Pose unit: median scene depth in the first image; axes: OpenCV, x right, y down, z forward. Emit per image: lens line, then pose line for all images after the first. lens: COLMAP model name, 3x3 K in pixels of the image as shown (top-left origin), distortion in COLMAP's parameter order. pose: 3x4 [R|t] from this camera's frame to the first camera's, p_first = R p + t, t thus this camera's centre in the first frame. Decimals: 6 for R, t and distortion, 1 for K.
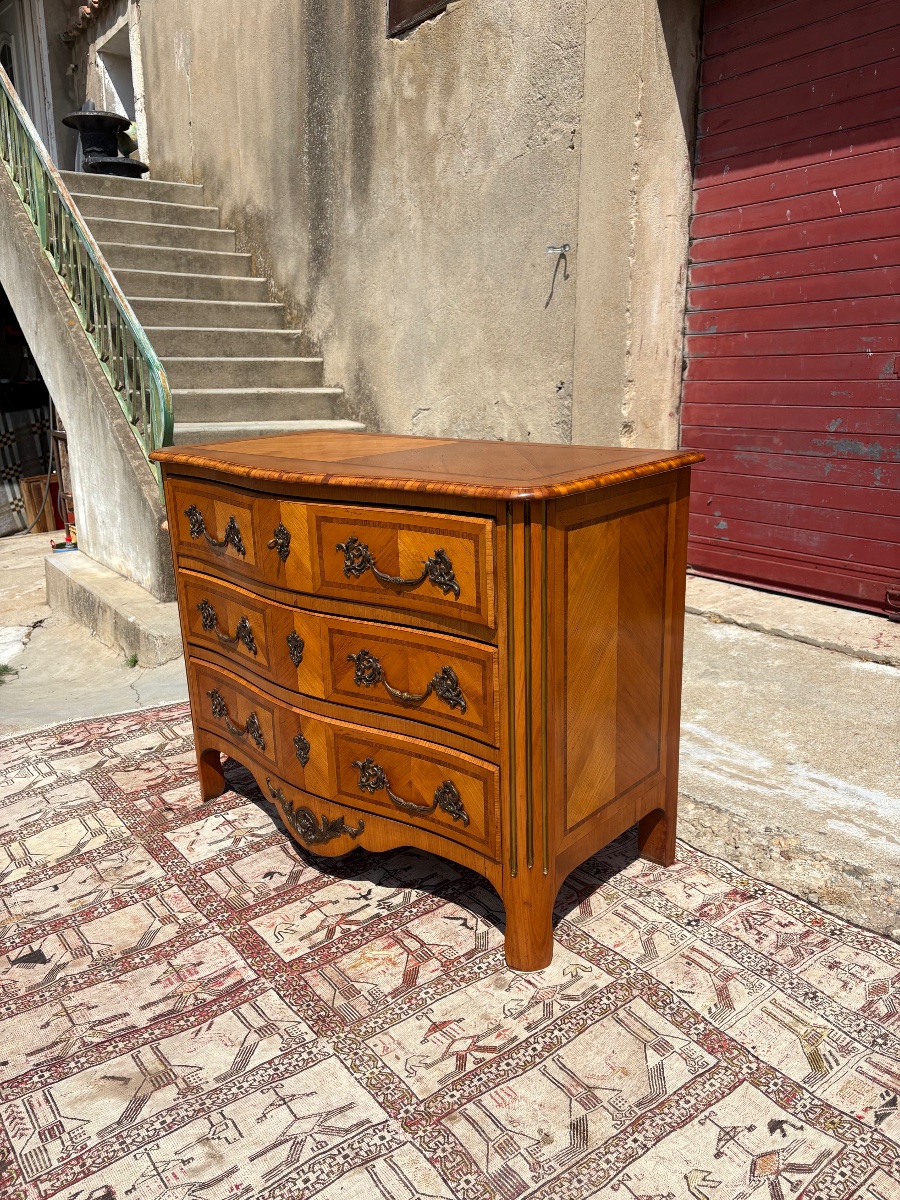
lens RADIAL K [[914.1, 0, 453.1], [0, 914.1, 606.8], [0, 0, 1]] dist [0.020617, -0.002022]
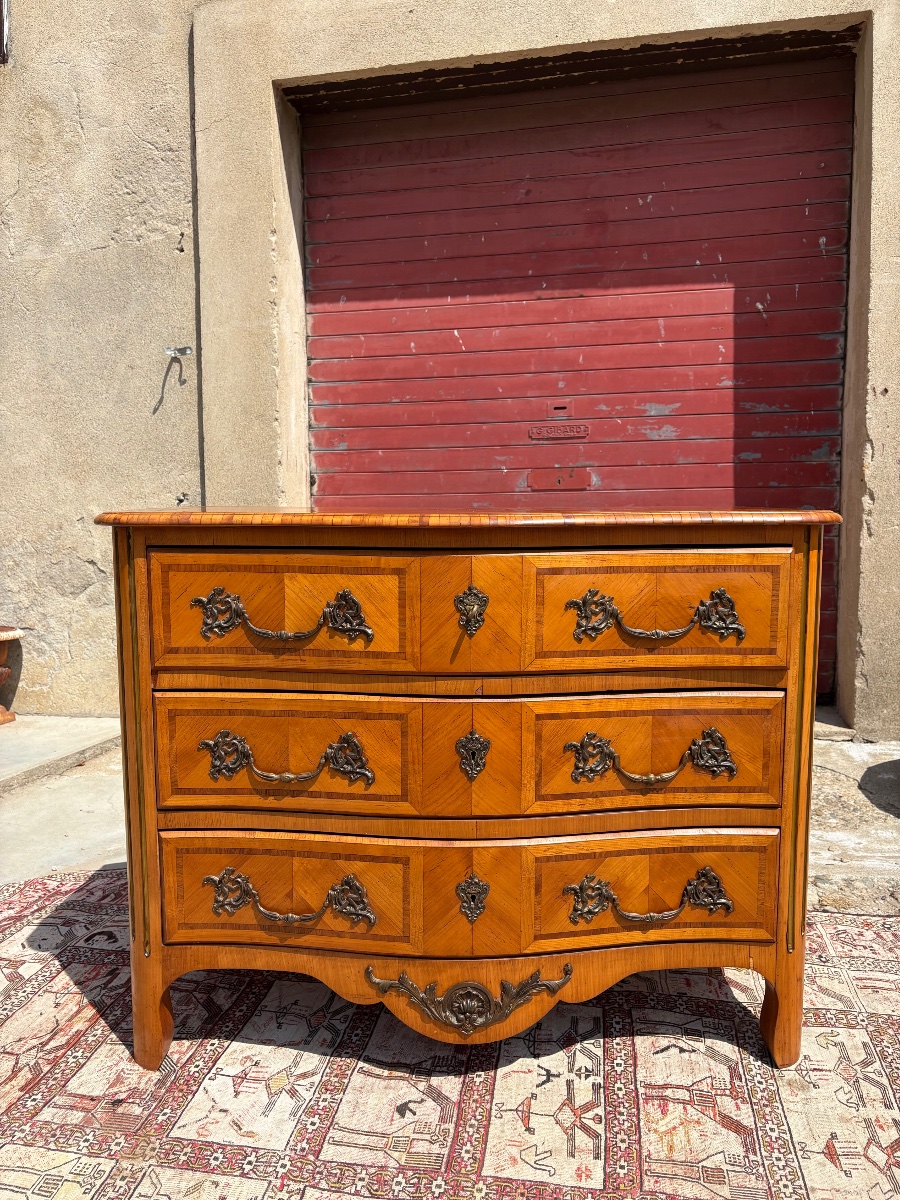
lens RADIAL K [[908.7, 0, 450.5], [0, 908.7, 606.0], [0, 0, 1]] dist [0.040489, -0.040782]
pose [[0.735376, -0.053502, 0.675544, -0.629278], [0.168804, 0.979917, -0.106146, 0.002397], [-0.656298, 0.192092, 0.729639, 0.413653]]
